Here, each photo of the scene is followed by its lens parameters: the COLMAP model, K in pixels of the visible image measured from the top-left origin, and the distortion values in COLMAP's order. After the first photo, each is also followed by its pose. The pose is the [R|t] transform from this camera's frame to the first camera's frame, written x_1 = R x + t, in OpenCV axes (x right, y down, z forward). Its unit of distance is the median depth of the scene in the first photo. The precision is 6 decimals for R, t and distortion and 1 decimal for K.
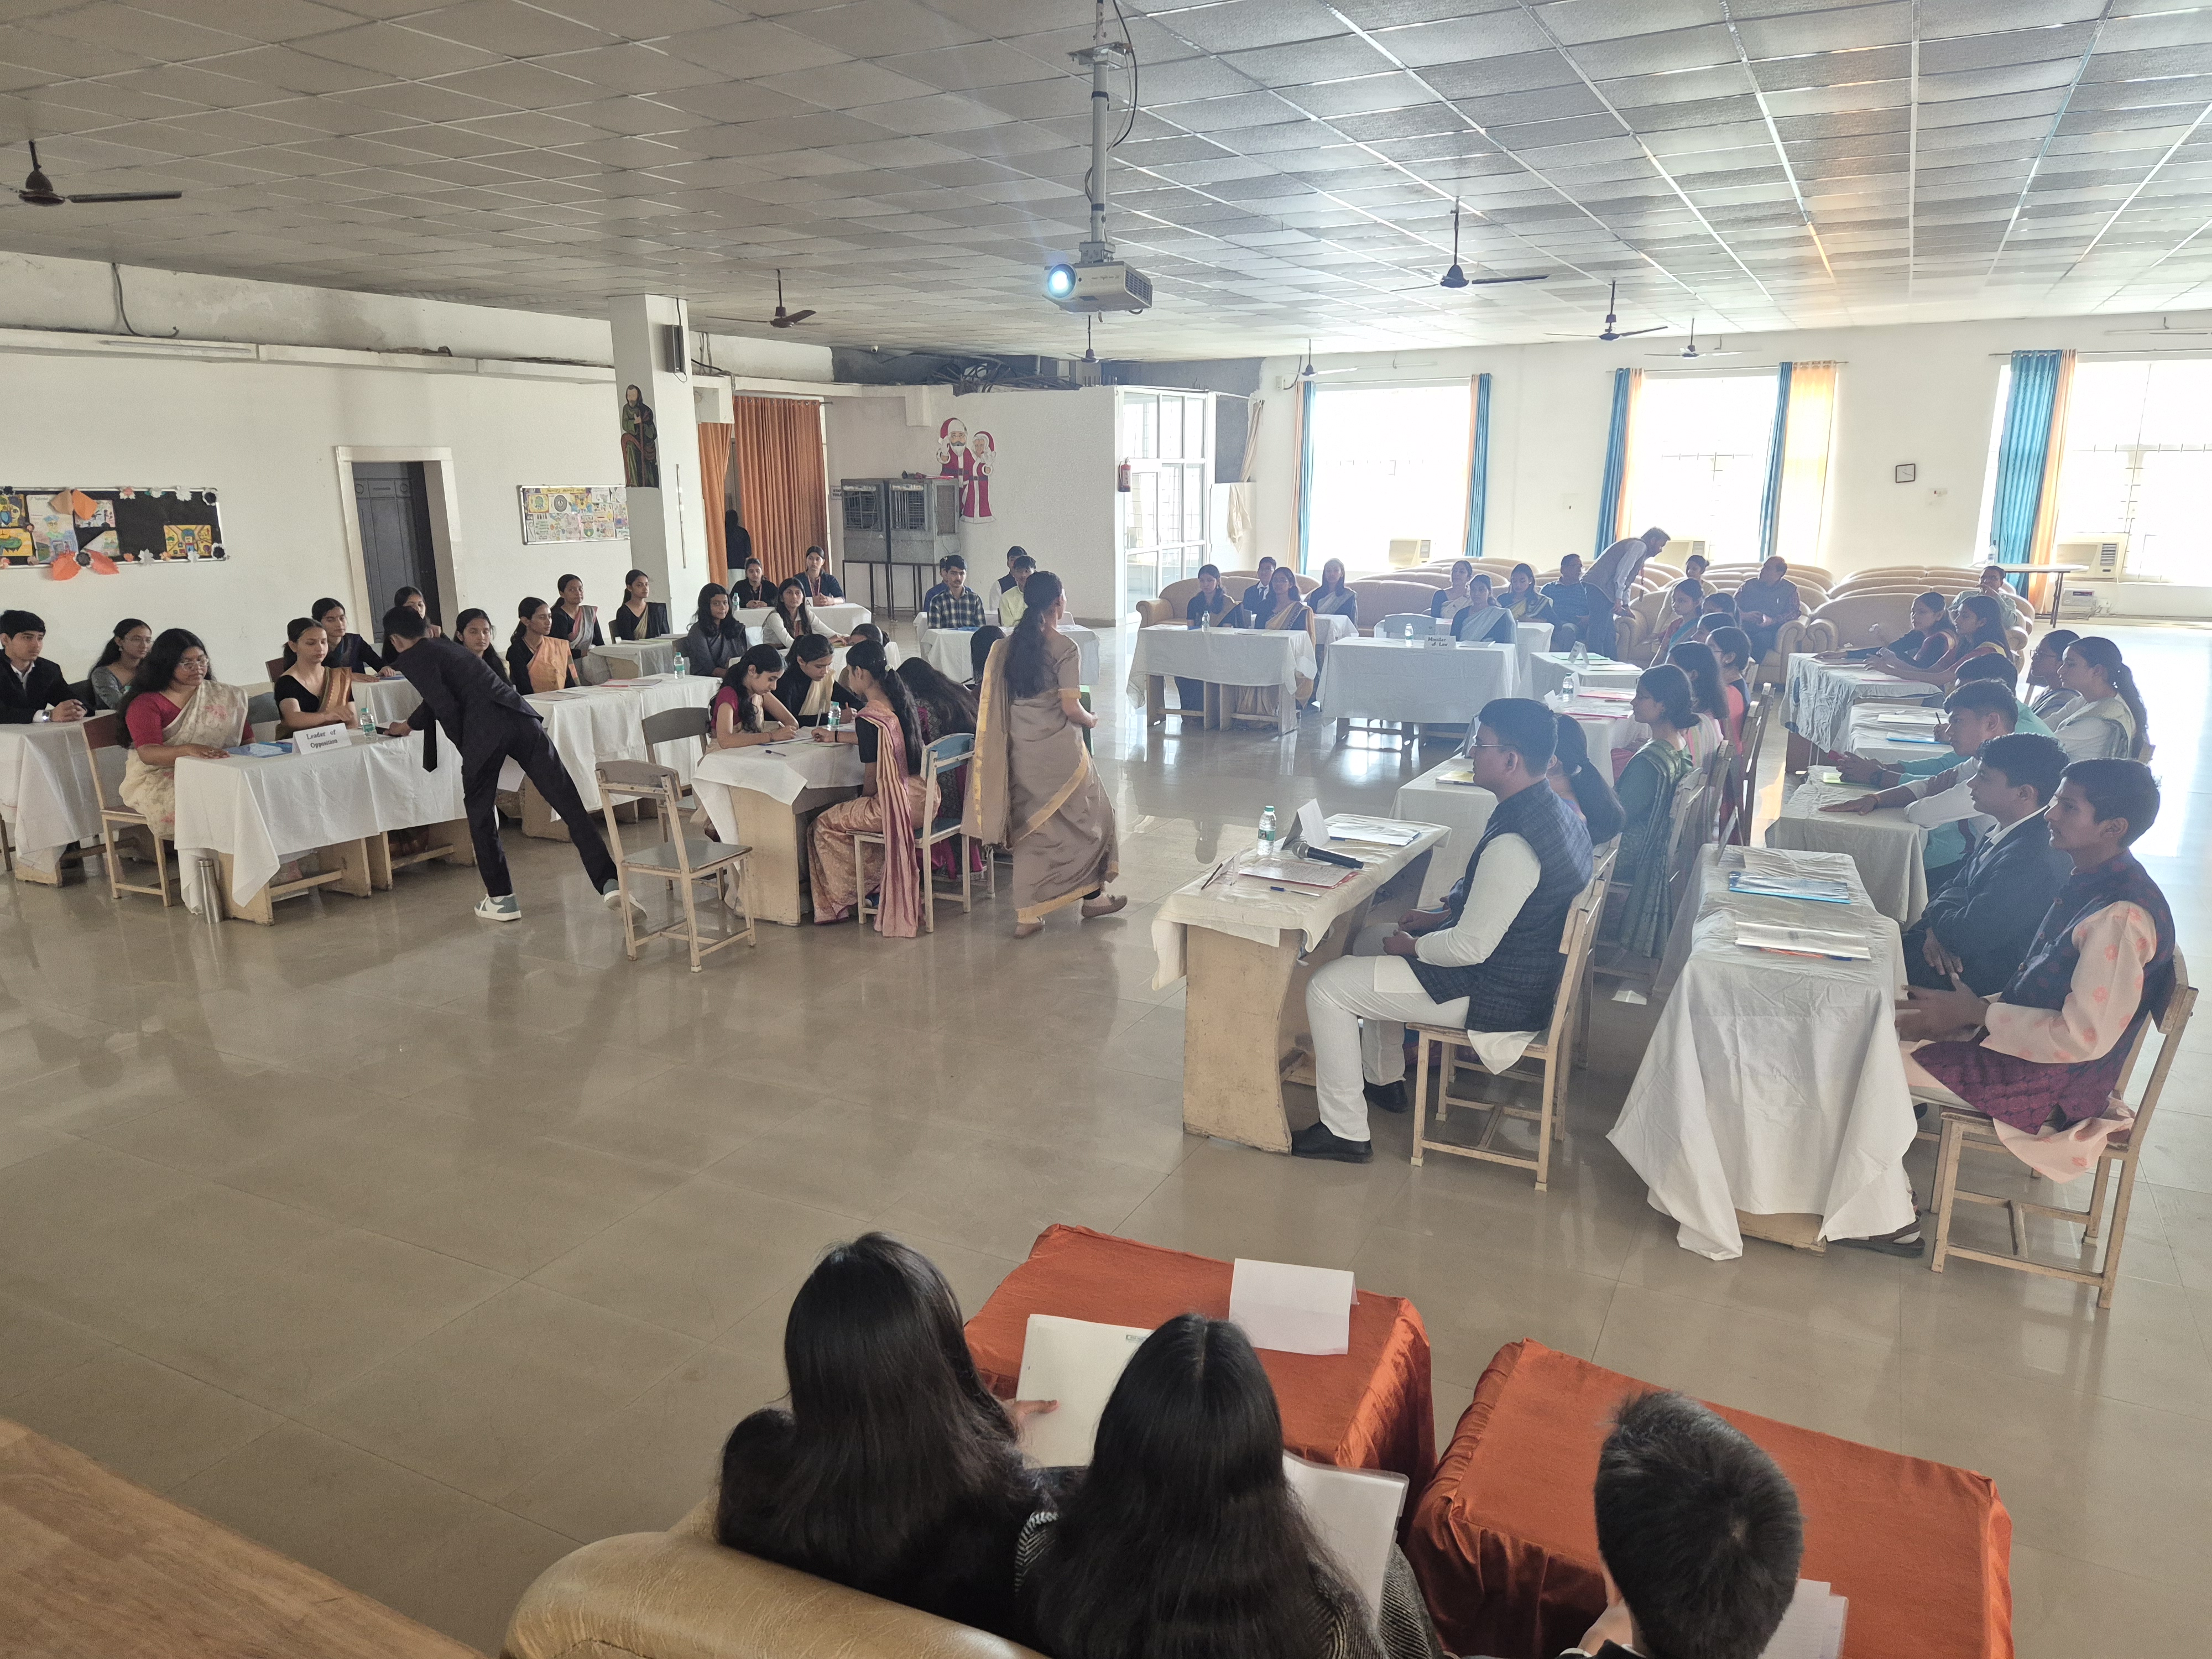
lens RADIAL K [[1465.1, 0, 1111.3], [0, 1465.1, 827.6], [0, 0, 1]] dist [0.057338, -0.049889]
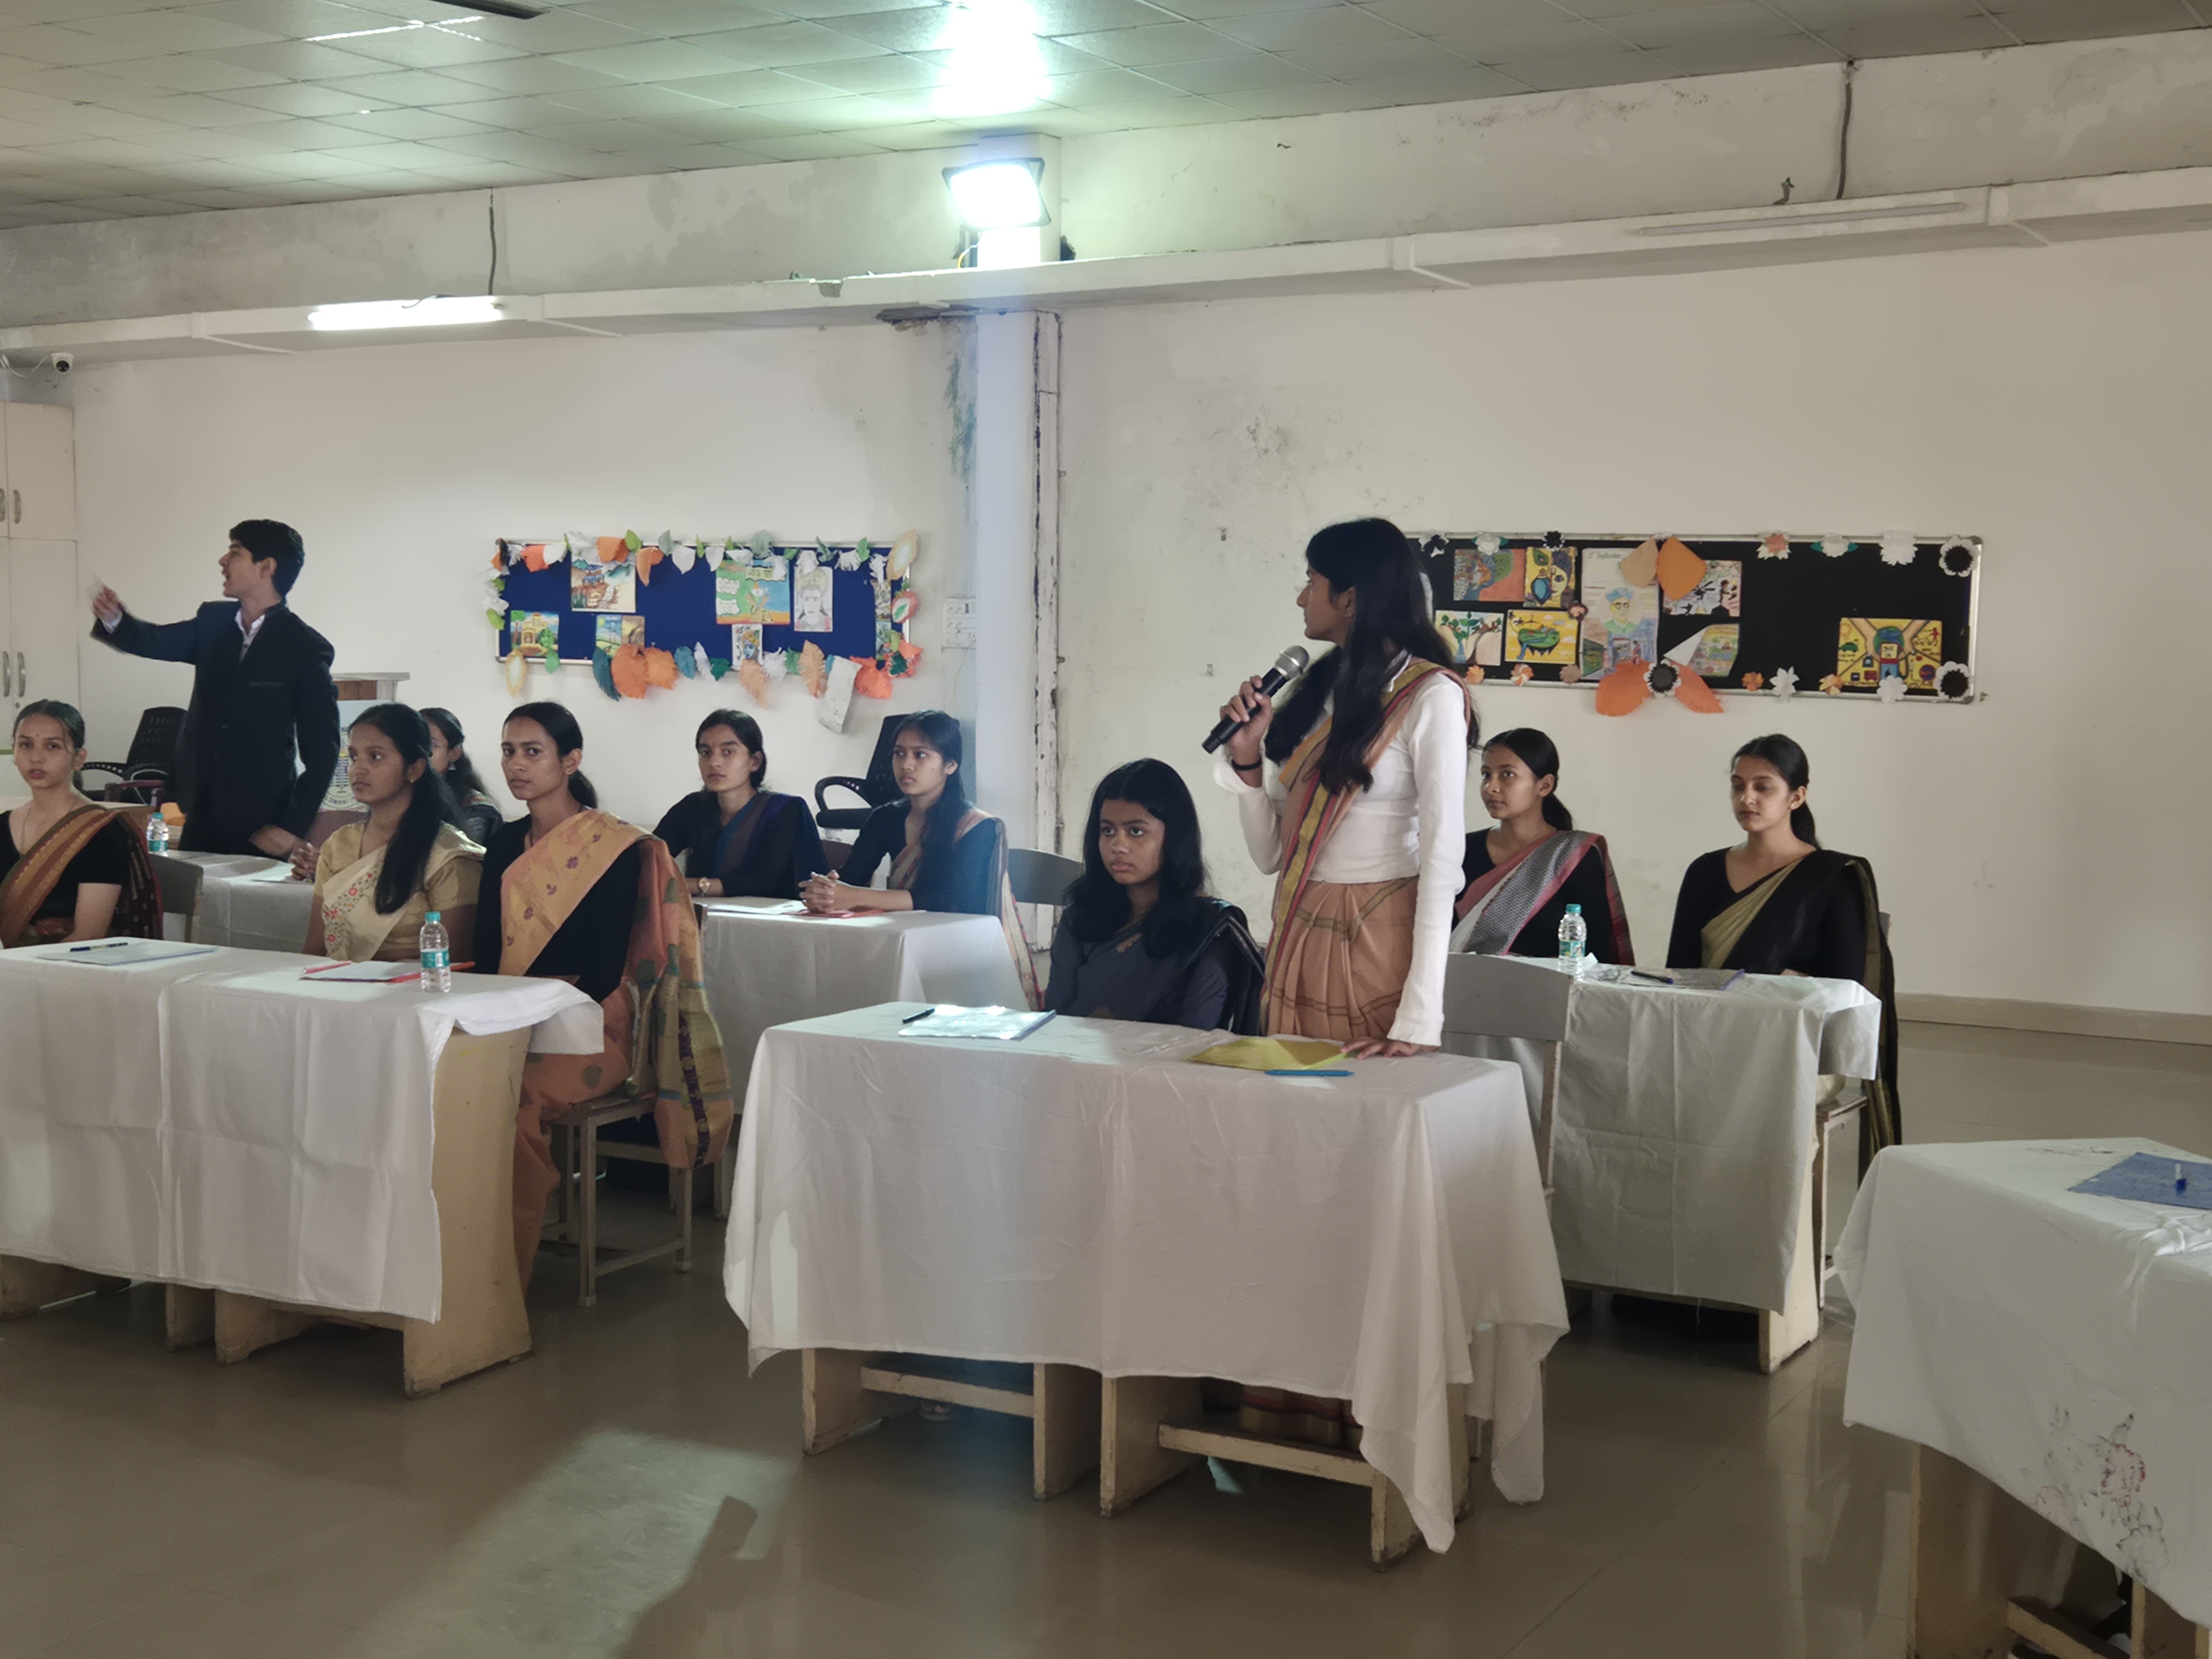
lens RADIAL K [[2823.2, 0, 1092.3], [0, 2823.2, 827.8], [0, 0, 1]] dist [0.097083, 0.000000]
pose [[-0.056615, 0.078357, -0.995317, 0.215432], [-0.244575, 0.965452, 0.089918, -0.145880], [0.967976, 0.248521, -0.035495, 0.738001]]
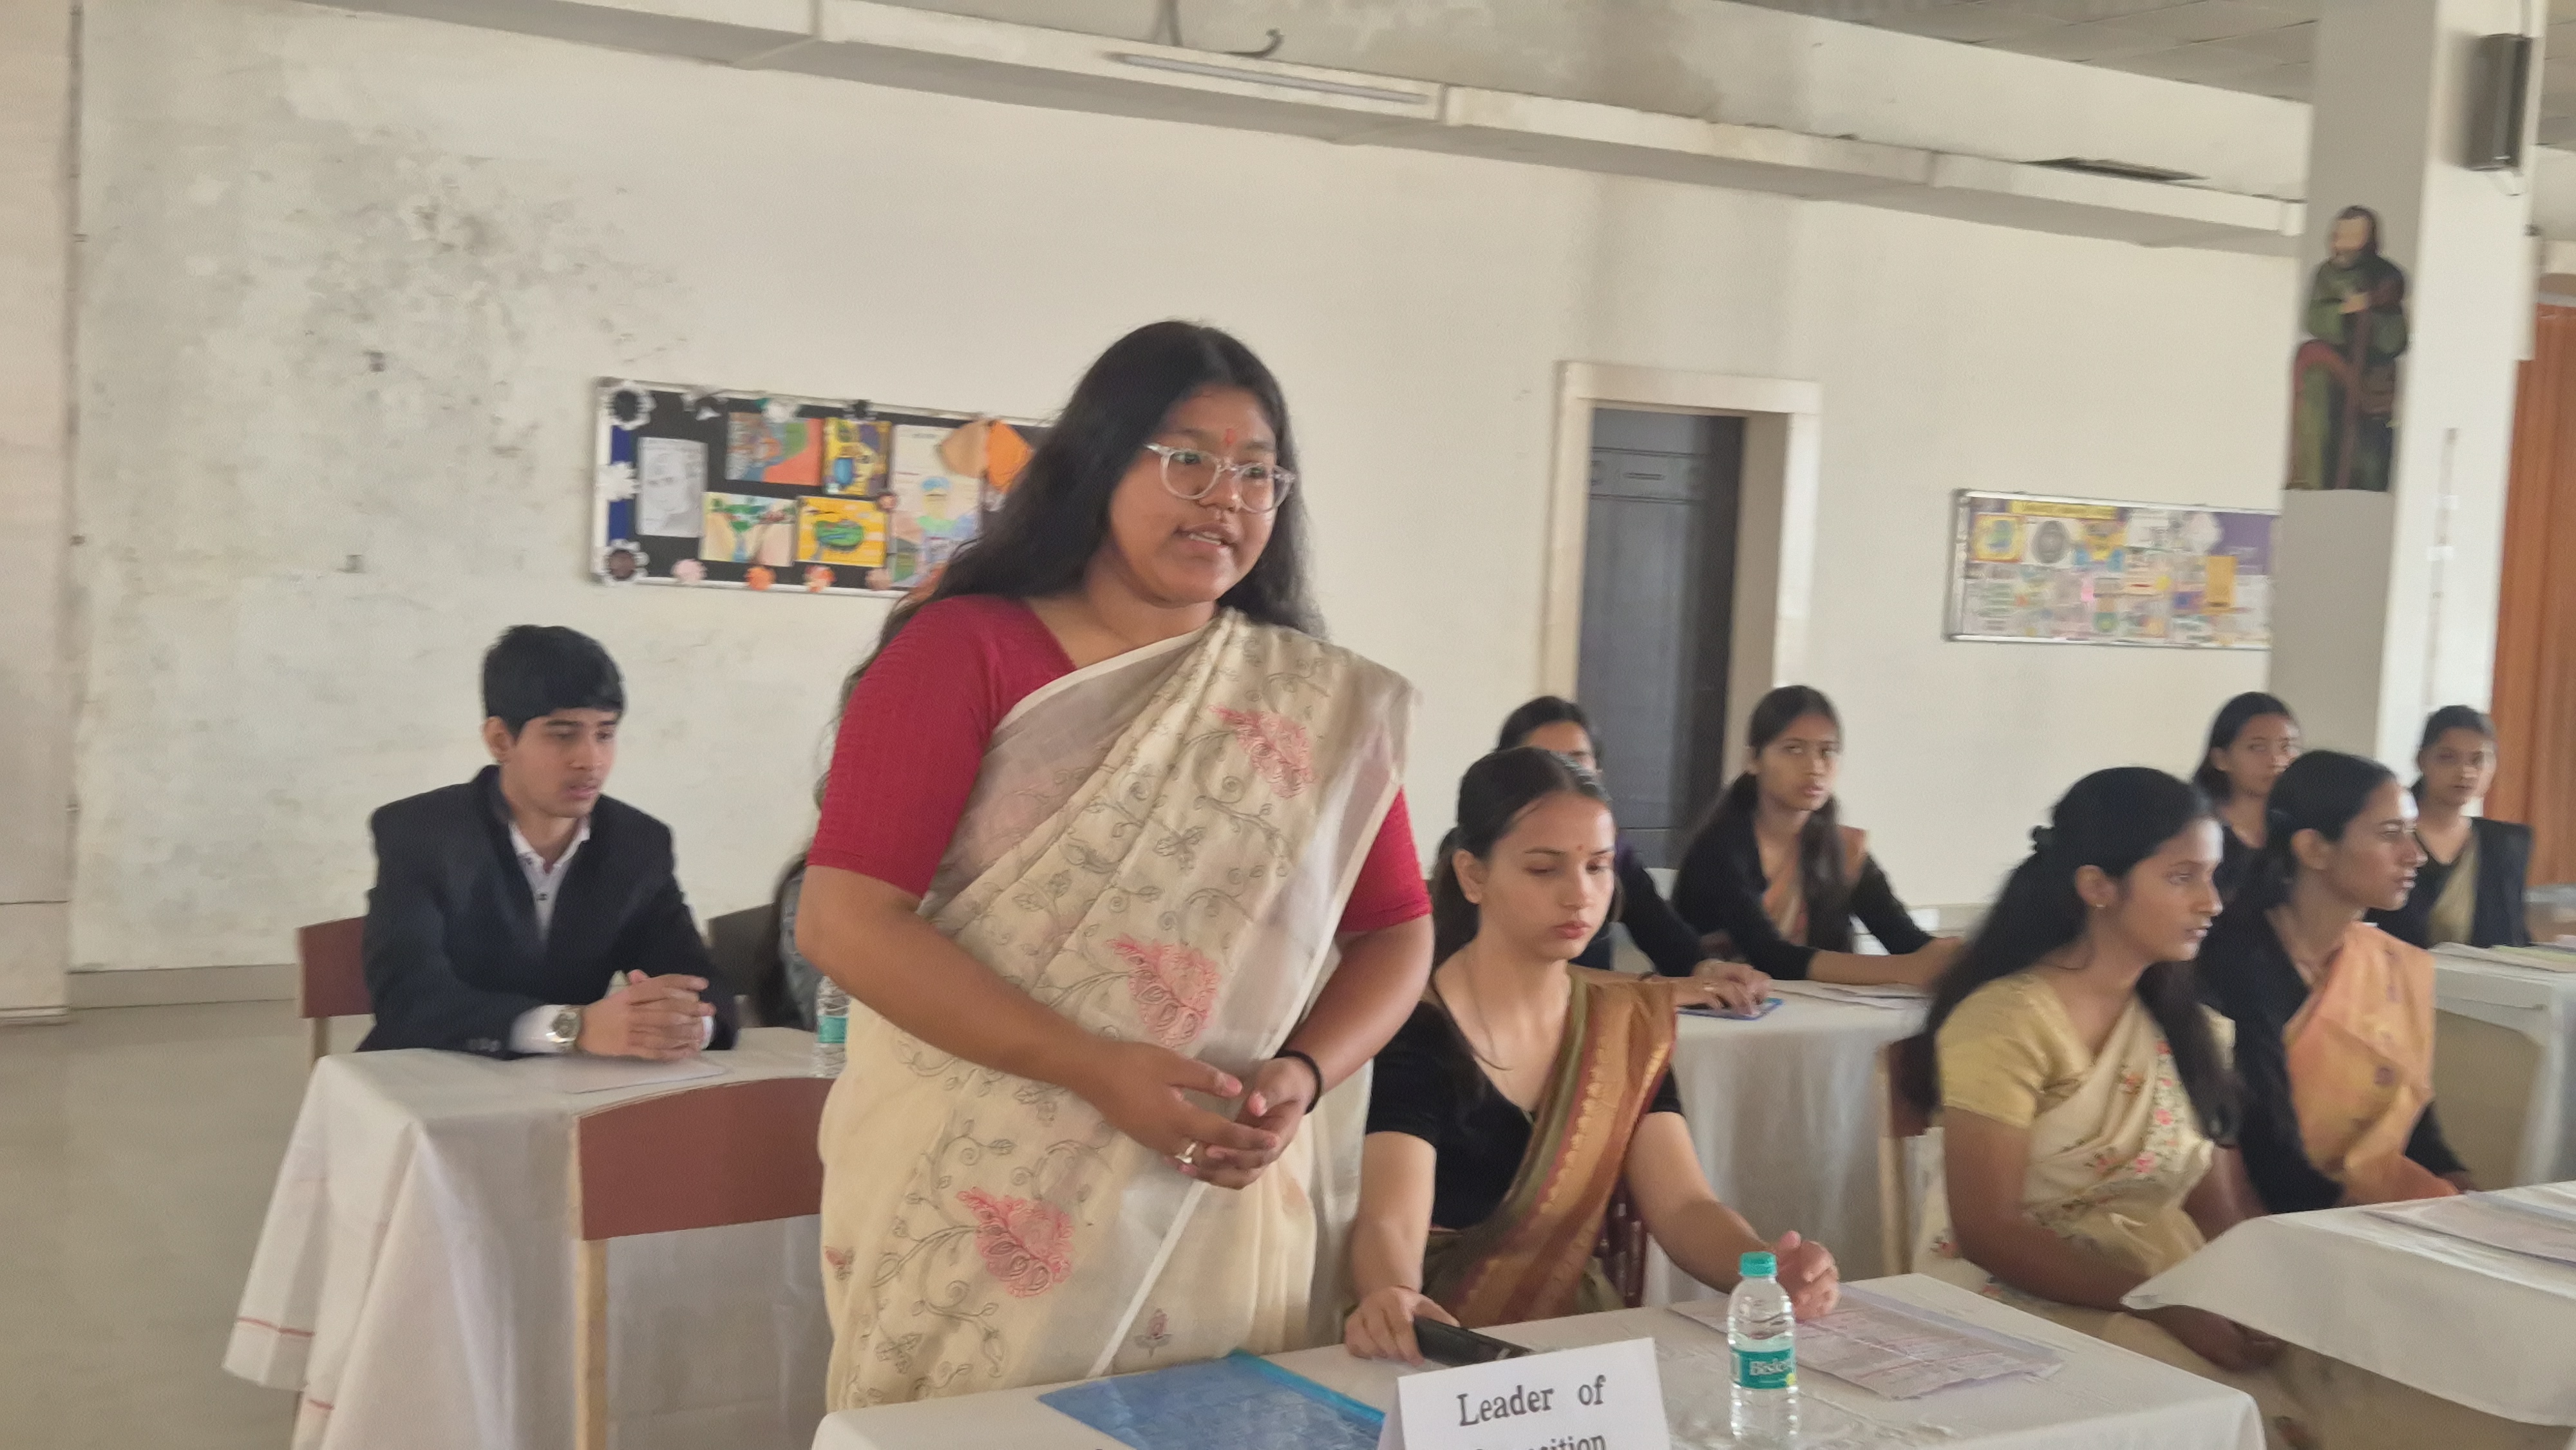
lens RADIAL K [[2849.4, 0, 1241.5], [0, 2849.4, 753.0], [0, 0, 1]] dist [0.071274, 0.000000]
pose [[0.851763, 0.084004, -0.517149, -0.189367], [-0.173679, 0.976523, -0.127432, -0.041220], [0.494303, 0.198359, 0.846356, 0.325970]]
